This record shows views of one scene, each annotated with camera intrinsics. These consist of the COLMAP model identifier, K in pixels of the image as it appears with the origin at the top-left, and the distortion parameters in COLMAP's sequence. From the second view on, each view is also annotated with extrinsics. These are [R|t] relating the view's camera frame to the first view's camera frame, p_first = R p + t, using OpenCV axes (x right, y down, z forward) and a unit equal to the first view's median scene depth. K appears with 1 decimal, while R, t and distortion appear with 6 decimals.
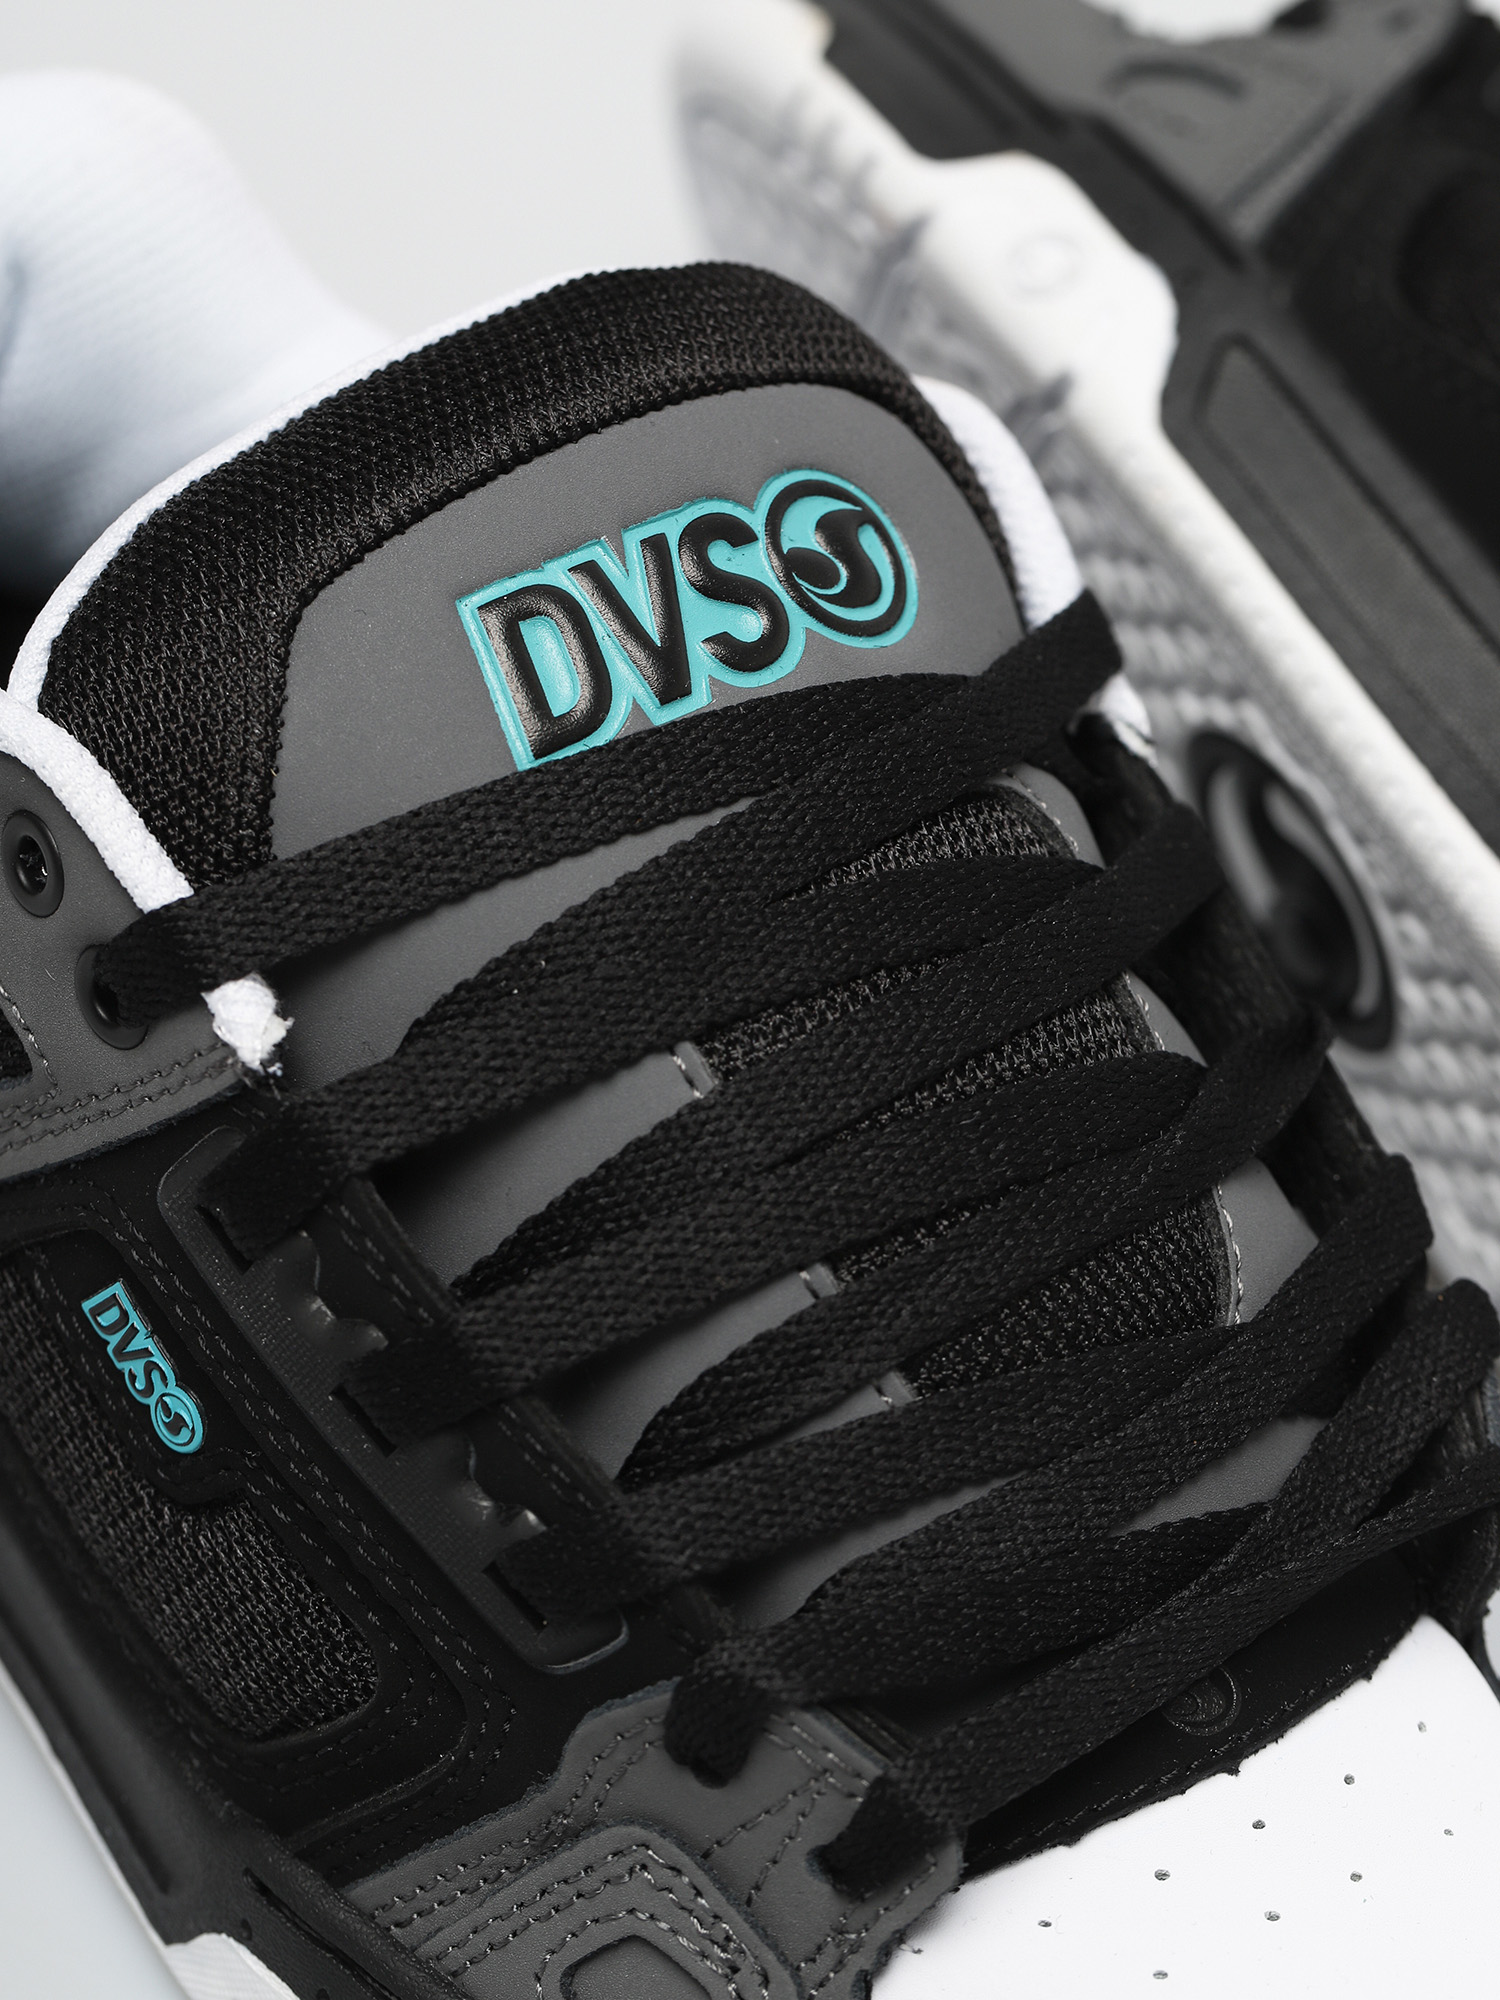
lens RADIAL K [[8819.5, 0, 750.0], [0, 8819.5, 1000.0], [0, 0, 1]] dist [-0.960226, 37.556407]
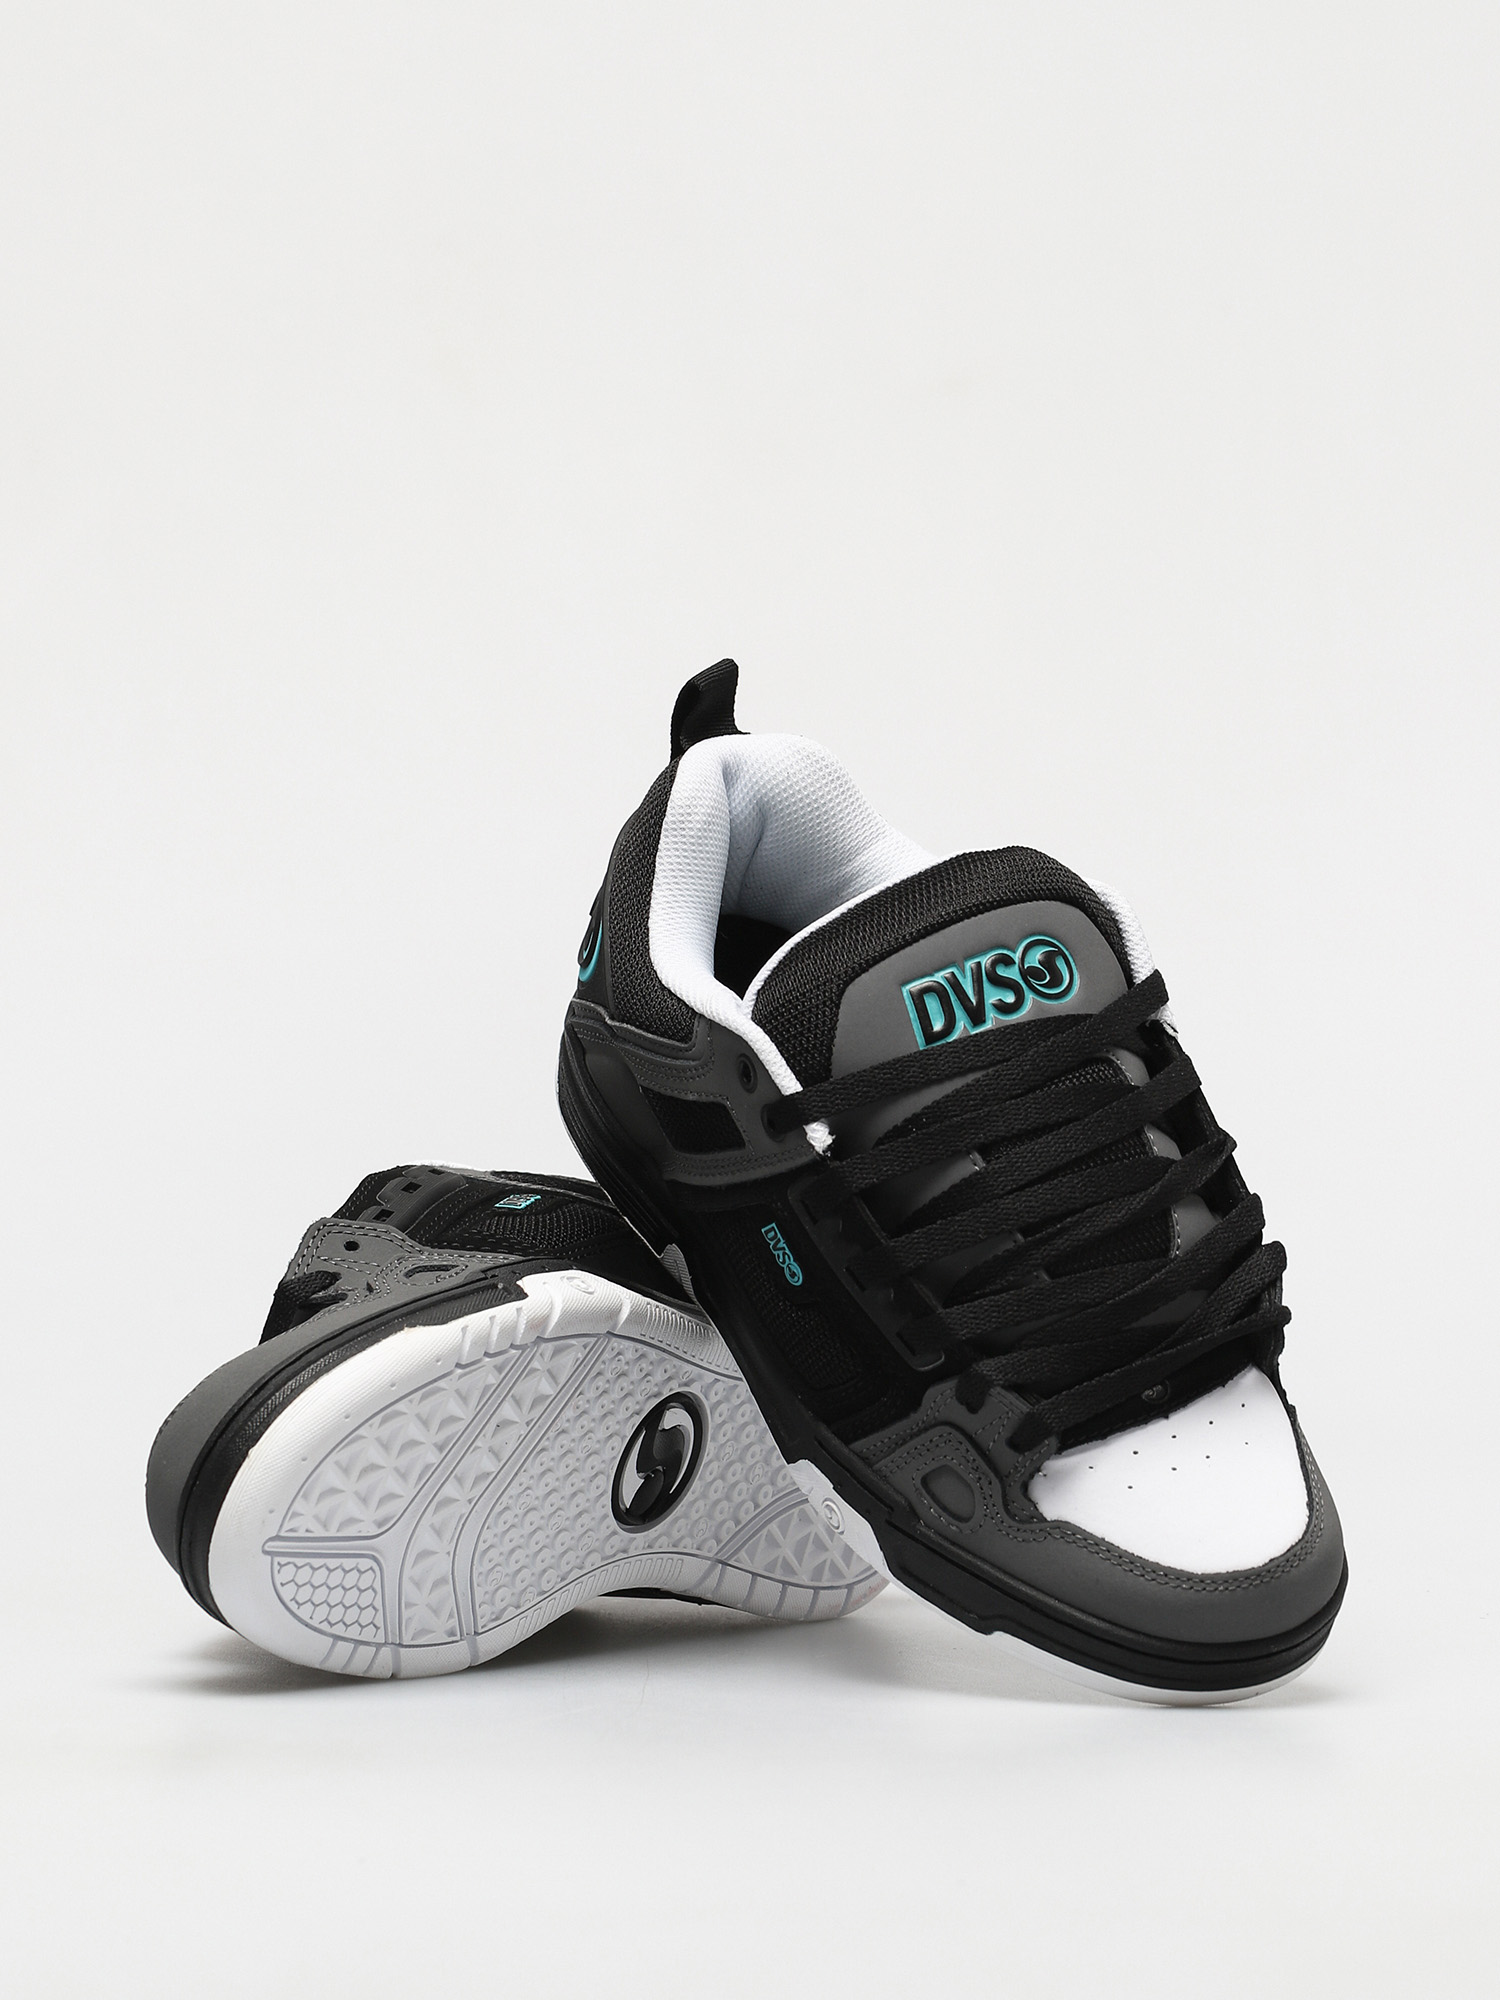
lens RADIAL K [[8819.5, 0, 750.0], [0, 8819.5, 1000.0], [0, 0, 1]] dist [-0.960226, 37.556407]
pose [[0.991776, 0.043600, -0.120331, 0.255891], [-0.038501, 0.998273, 0.044373, -0.163628], [0.122058, -0.039375, 0.991742, -1.782253]]
